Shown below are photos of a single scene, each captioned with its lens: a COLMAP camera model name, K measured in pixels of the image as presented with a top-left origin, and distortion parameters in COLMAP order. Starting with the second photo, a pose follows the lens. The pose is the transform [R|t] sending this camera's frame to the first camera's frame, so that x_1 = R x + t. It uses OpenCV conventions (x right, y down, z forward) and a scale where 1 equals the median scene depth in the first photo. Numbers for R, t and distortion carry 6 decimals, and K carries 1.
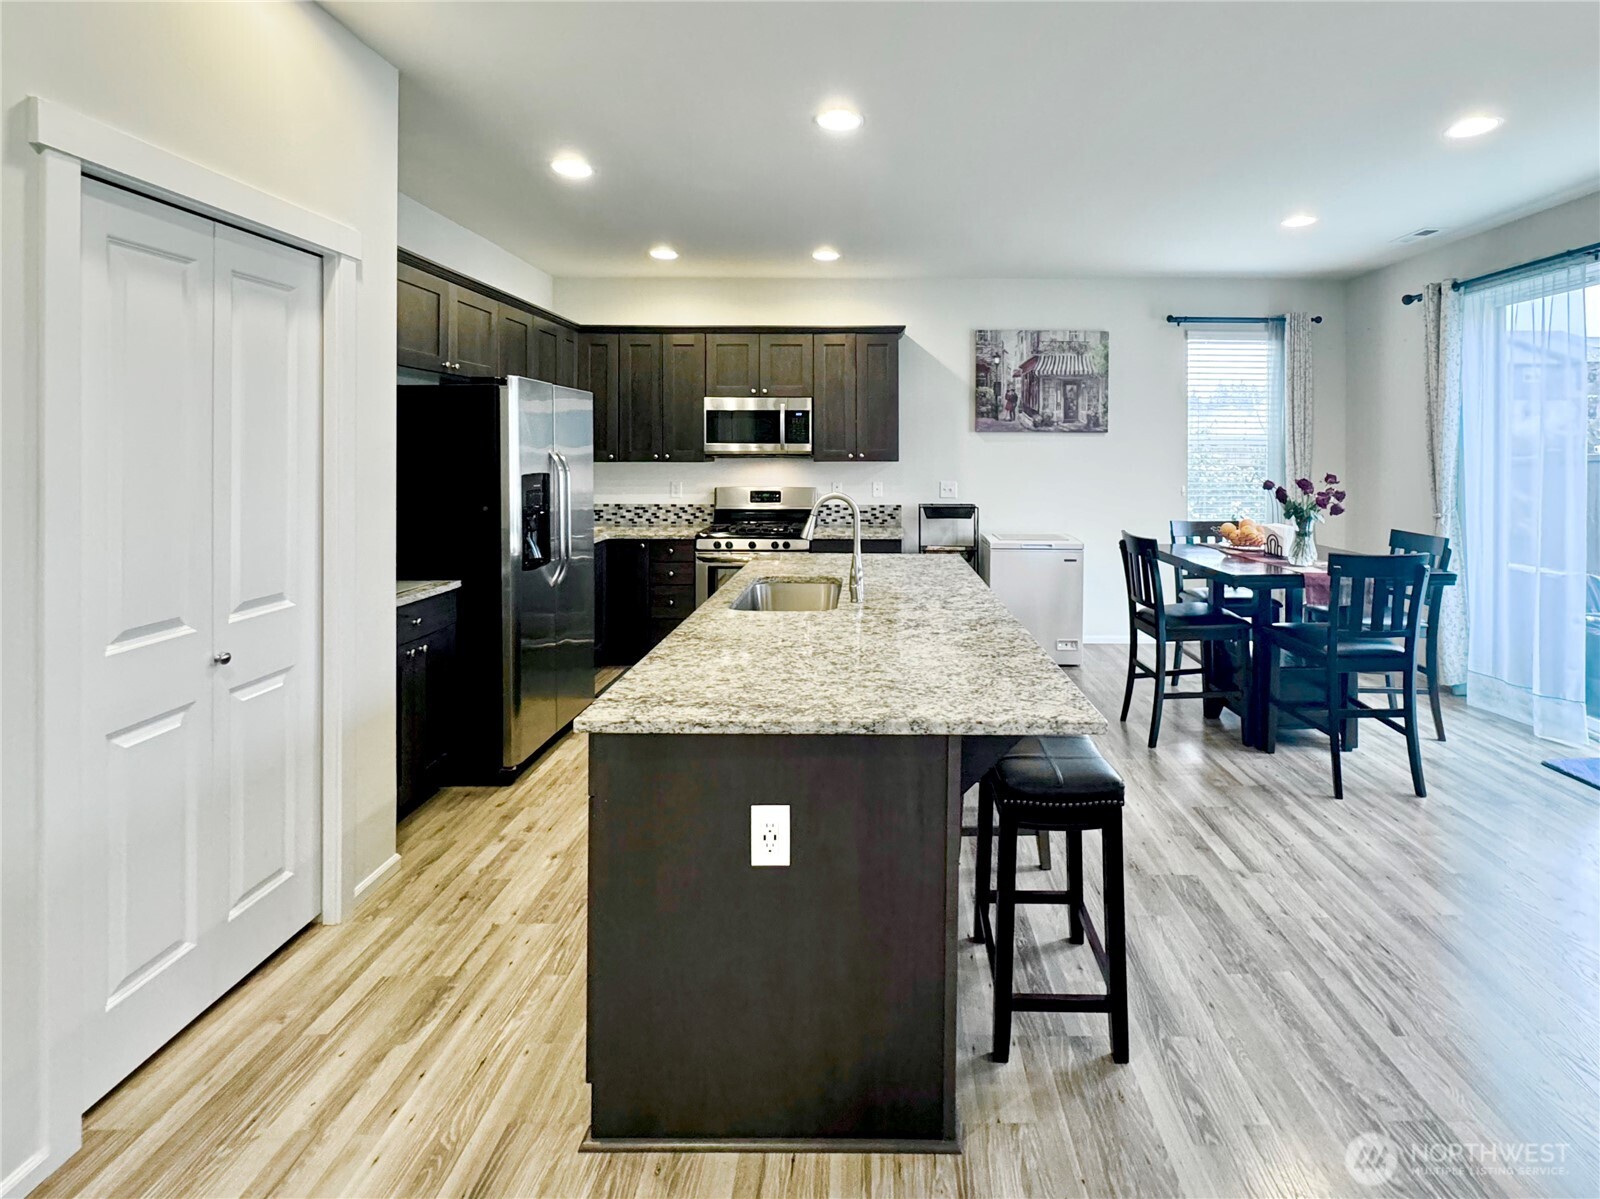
lens RADIAL K [[756.4, 0, 881.2], [0, 756.4, 450.9], [0, 0, 1]] dist [0.001493, -0.000405]
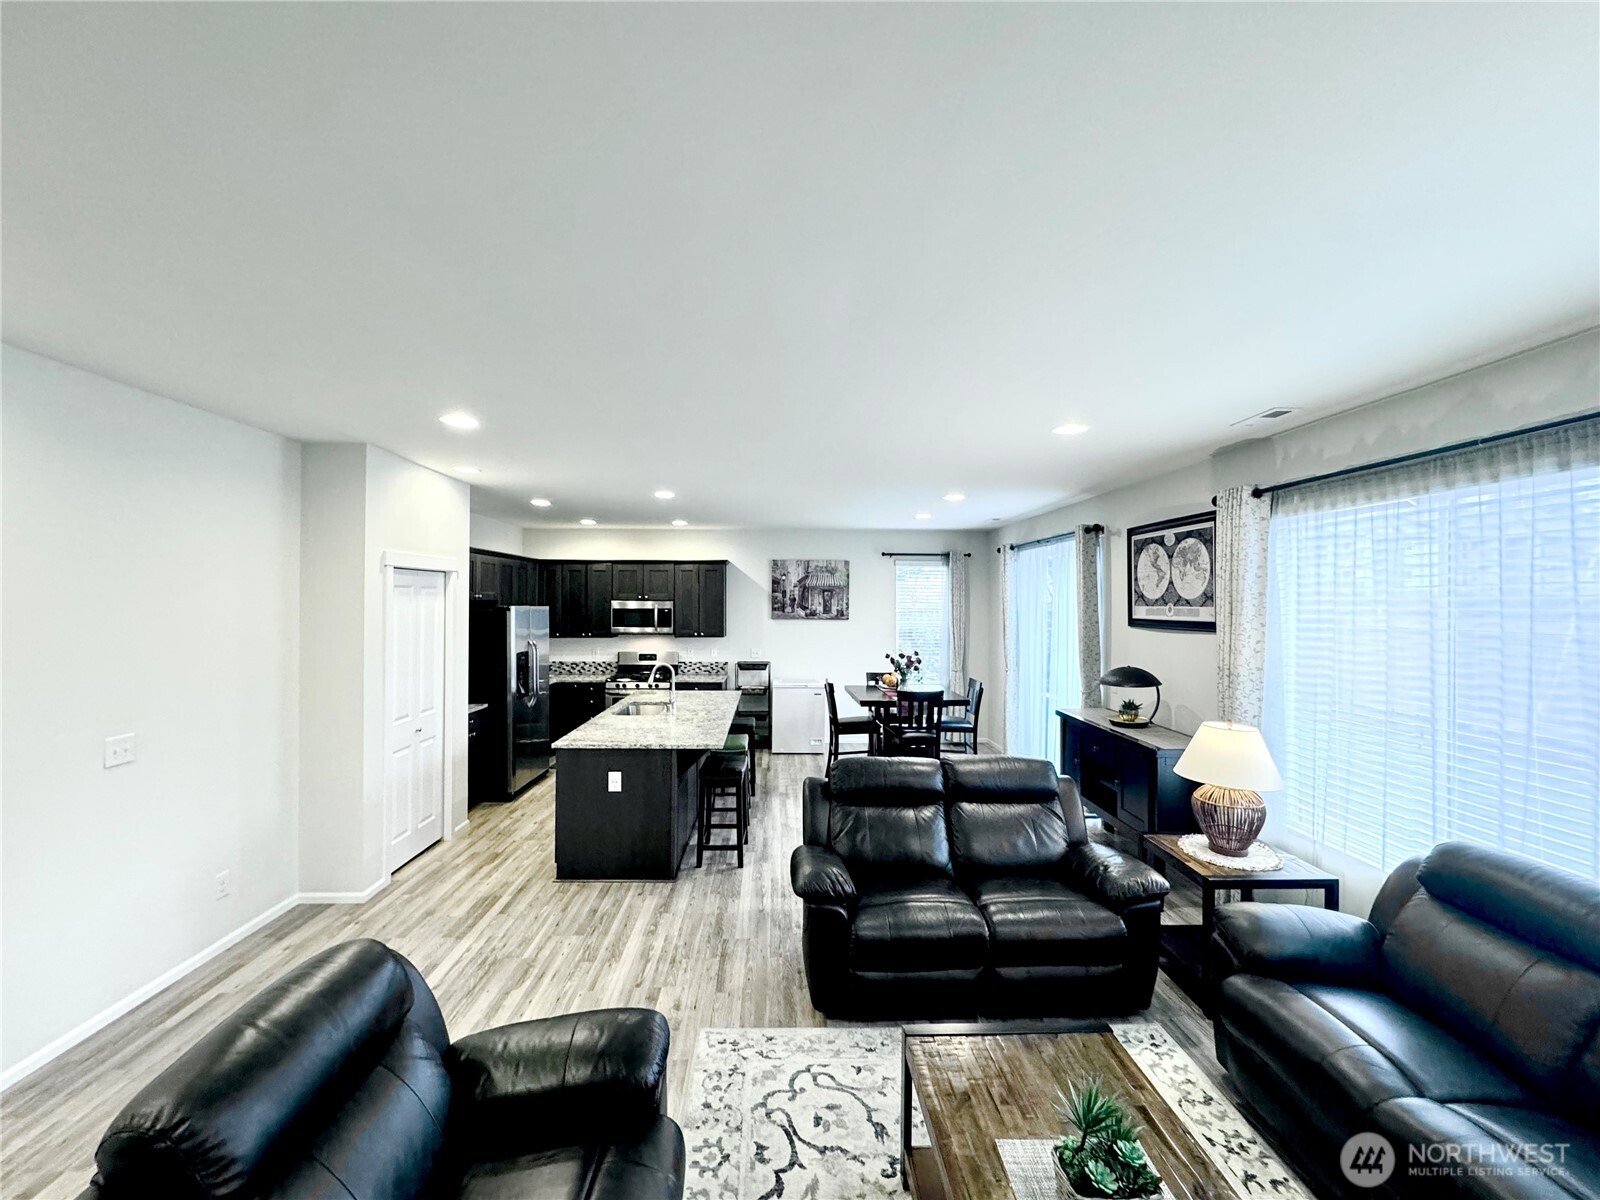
lens RADIAL K [[644.4, 0, 792.5], [0, 644.4, 601.0], [0, 0, 1]] dist [0.009314, 0.000567]
pose [[0.999881, 0.001057, 0.015381, 0.176447], [-0.001016, 0.999996, -0.002677, -0.074070], [-0.015384, 0.002661, 0.999878, -0.542632]]
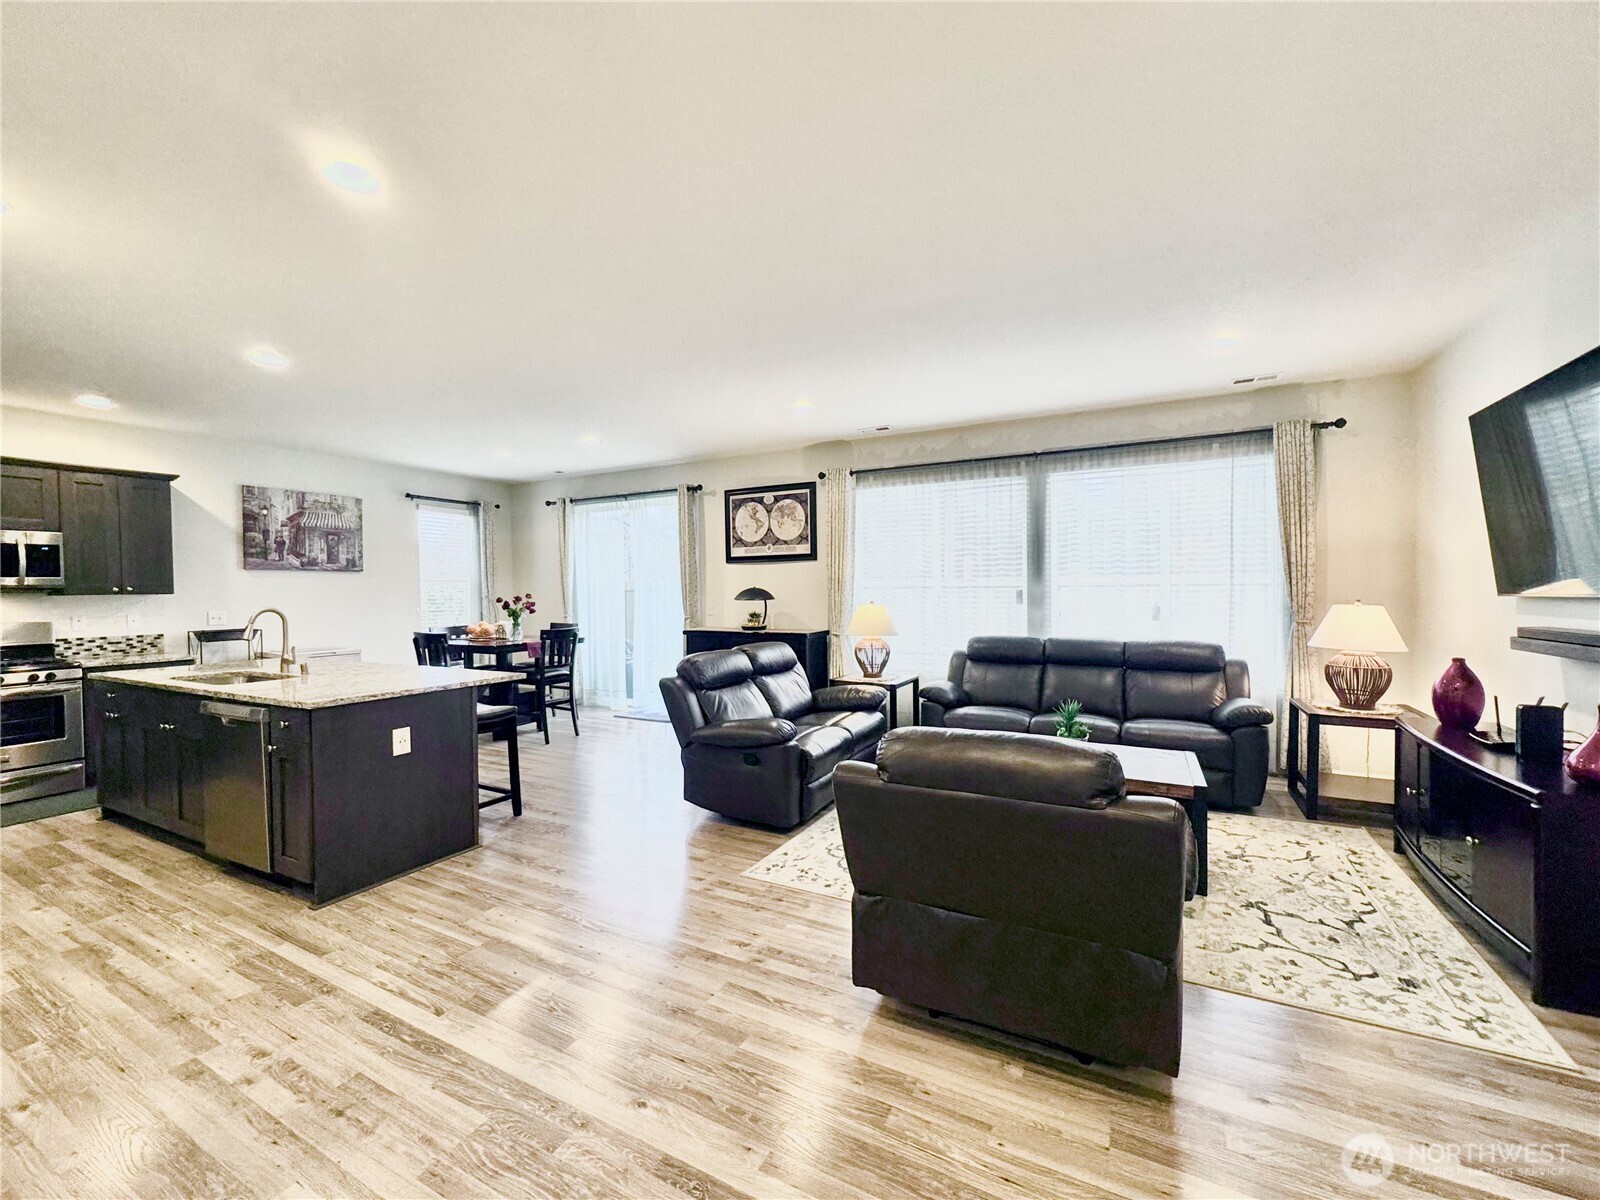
lens RADIAL K [[644.4, 0, 797.6], [0, 644.4, 598.3], [0, 0, 1]] dist [0.009314, 0.000567]
pose [[0.488005, -0.022415, 0.872553, -0.415179], [0.013026, 0.999746, 0.018397, 0.016207], [-0.872744, 0.002388, 0.488173, -0.332493]]
